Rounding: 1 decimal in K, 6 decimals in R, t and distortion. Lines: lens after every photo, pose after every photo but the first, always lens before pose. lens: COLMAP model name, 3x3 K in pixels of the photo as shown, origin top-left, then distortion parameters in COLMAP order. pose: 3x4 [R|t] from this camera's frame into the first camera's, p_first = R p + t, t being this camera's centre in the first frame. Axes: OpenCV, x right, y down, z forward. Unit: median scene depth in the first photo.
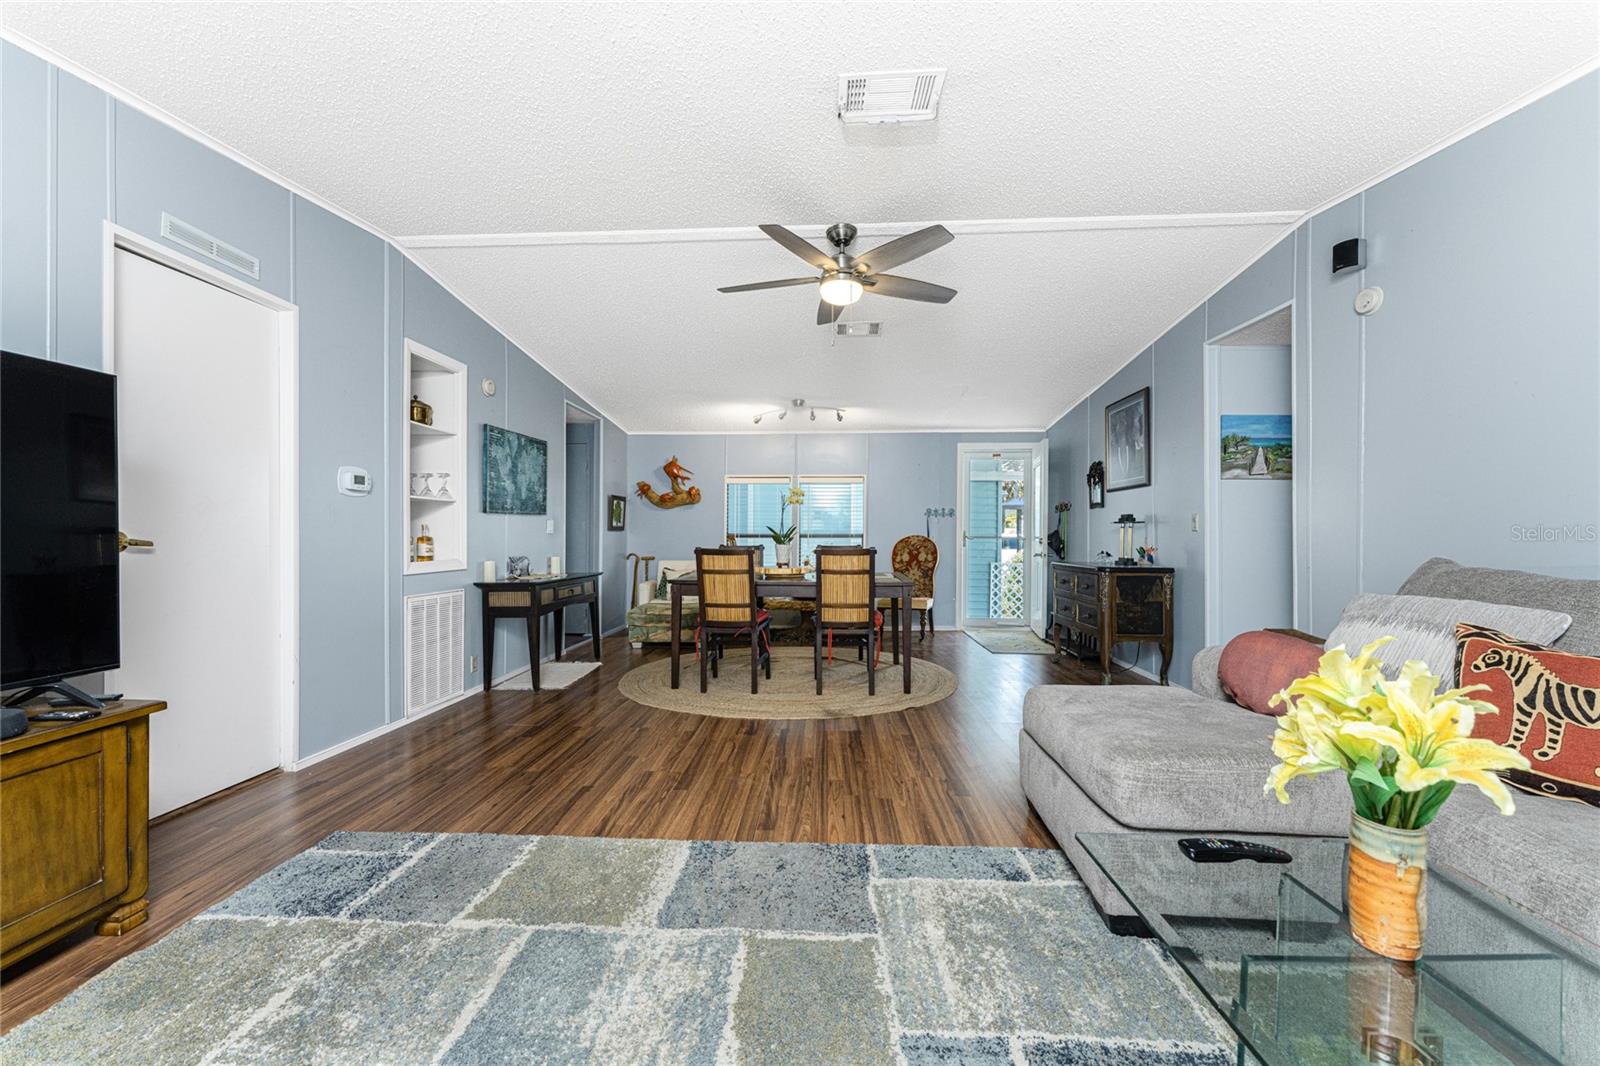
lens RADIAL K [[643.4, 0, 796.7], [0, 643.4, 531.4], [0, 0, 1]] dist [0.001714, -0.001058]
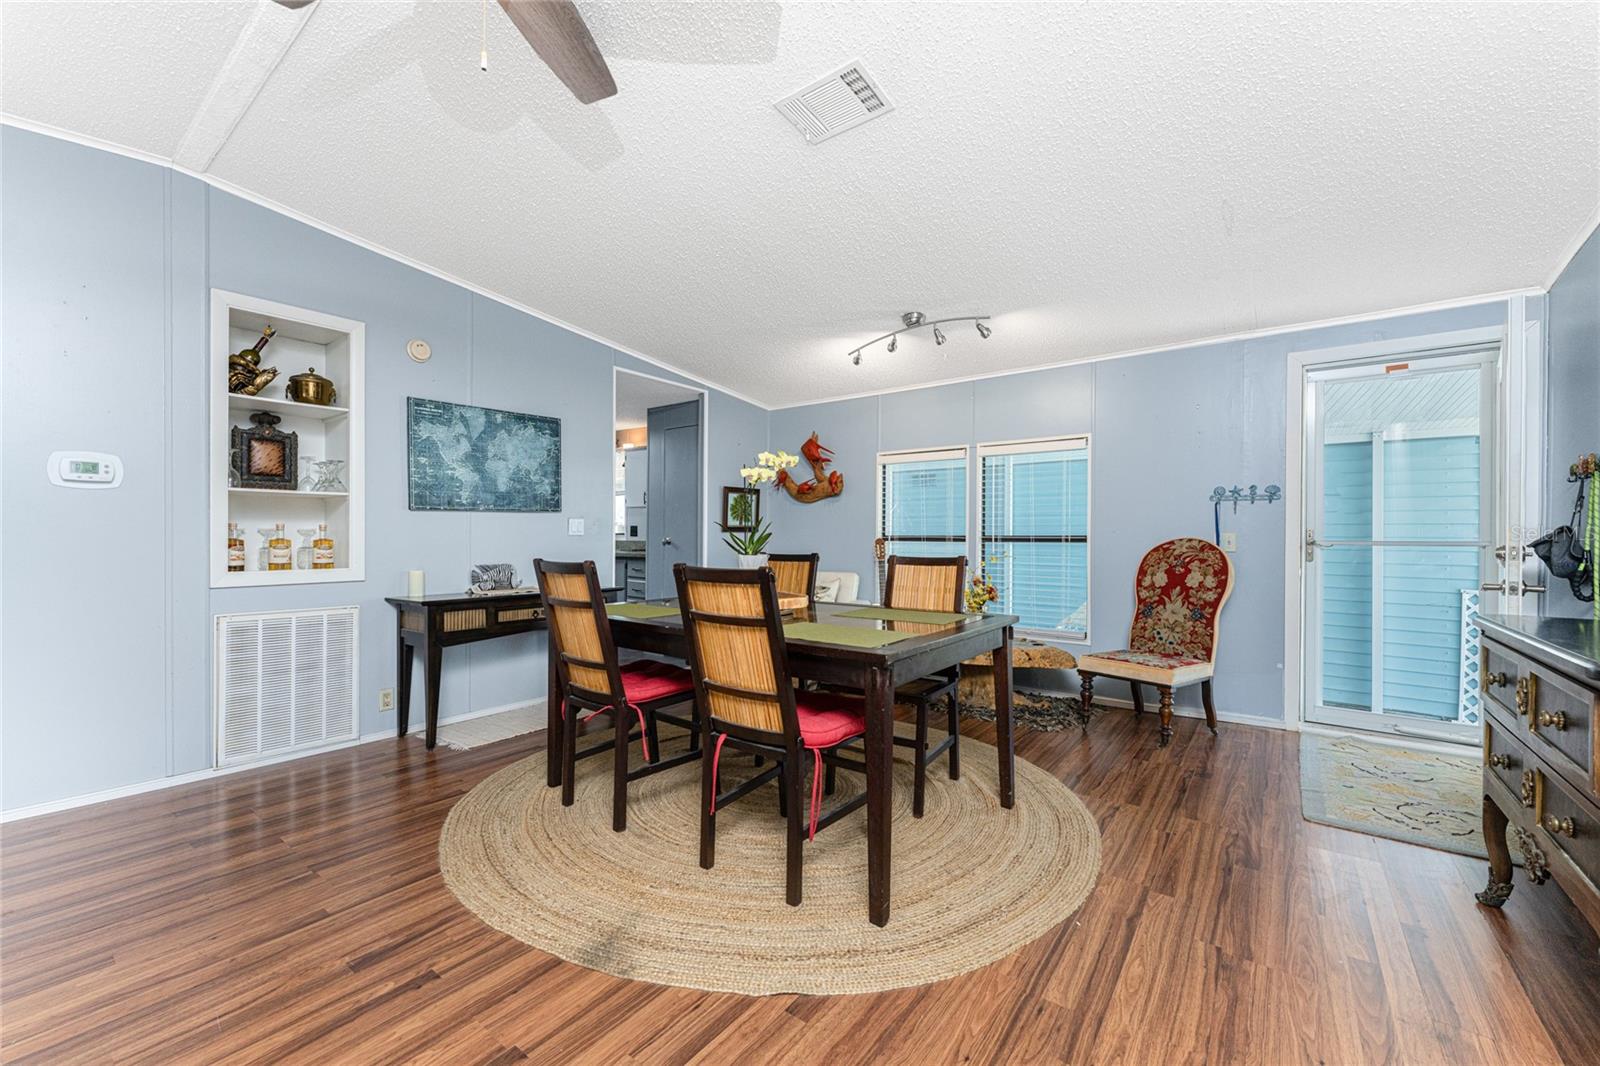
lens RADIAL K [[643.4, 0, 799.4], [0, 643.4, 531.0], [0, 0, 1]] dist [0.001714, -0.001058]
pose [[0.828126, -0.005084, -0.560520, 0.376740], [0.002567, 0.999983, -0.005278, 0.003402], [0.560537, 0.002932, 0.828124, 0.654660]]
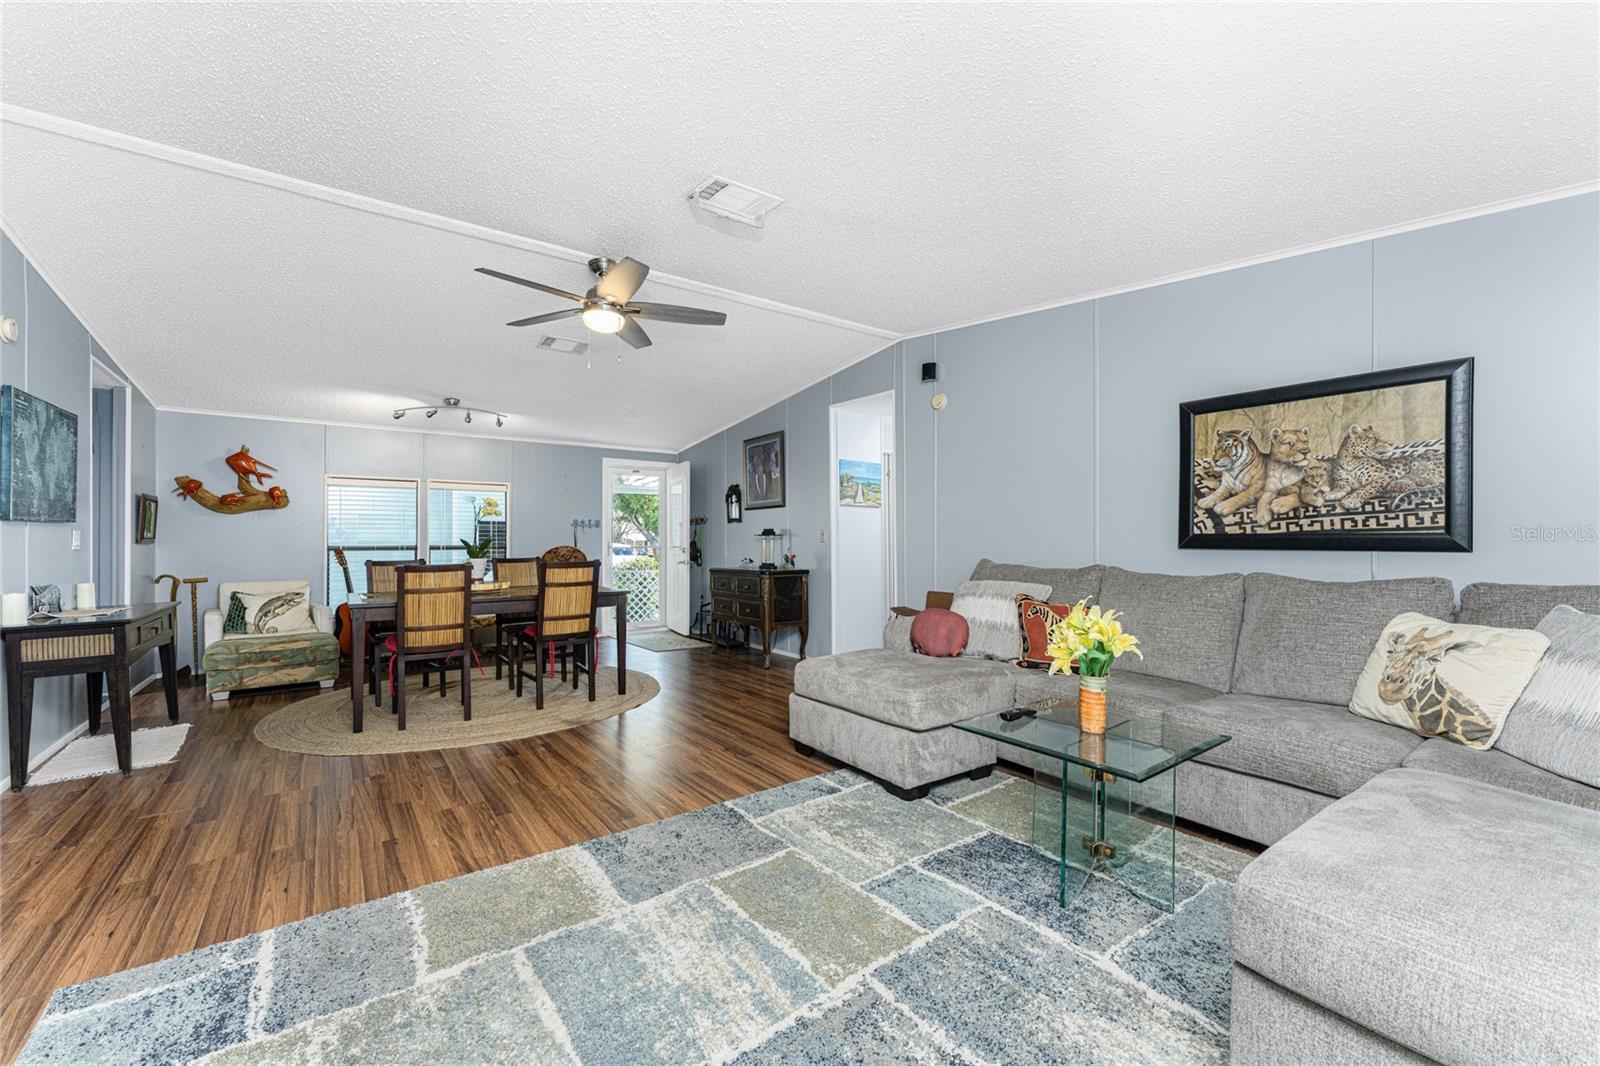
lens RADIAL K [[643.4, 0, 800.3], [0, 643.4, 536.4], [0, 0, 1]] dist [0.001714, -0.001058]
pose [[0.771514, 0.000027, 0.636213, -0.294395], [0.002223, 0.999994, -0.002737, -0.009398], [-0.636209, 0.003526, 0.771509, -0.022863]]
